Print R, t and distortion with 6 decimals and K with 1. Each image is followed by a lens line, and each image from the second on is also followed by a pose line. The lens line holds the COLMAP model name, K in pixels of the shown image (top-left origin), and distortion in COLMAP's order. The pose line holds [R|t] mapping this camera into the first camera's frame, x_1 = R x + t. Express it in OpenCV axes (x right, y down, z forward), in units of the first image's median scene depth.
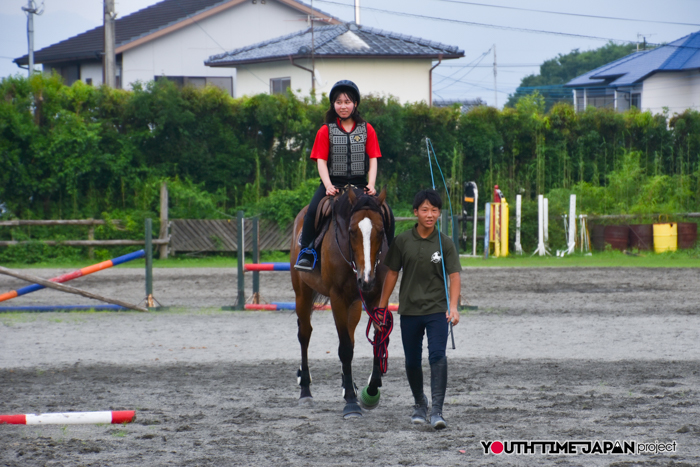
lens RADIAL K [[3274.4, 0, 350.0], [0, 3274.4, 233.5], [0, 0, 1]] dist [1.941965, -0.741876]
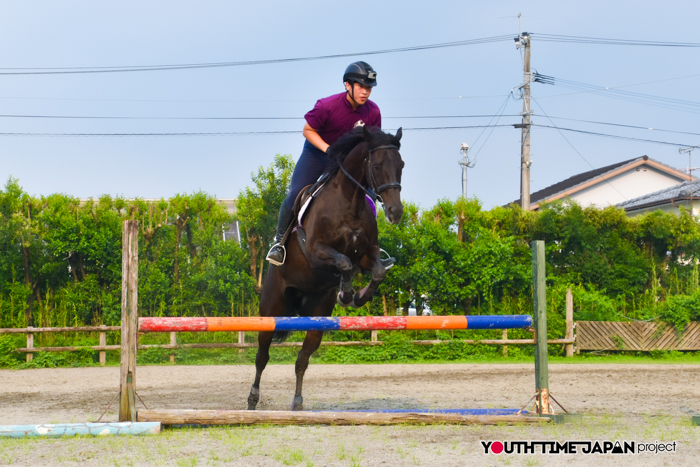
lens RADIAL K [[1560.5, 0, 350.0], [0, 1560.5, 233.5], [0, 0, 1]] dist [0.108736, 3.460638]
pose [[0.981014, -0.014069, -0.193426, -0.026192], [-0.001458, 0.996802, -0.079898, 0.008539], [0.193932, 0.078663, 0.977856, 0.463180]]
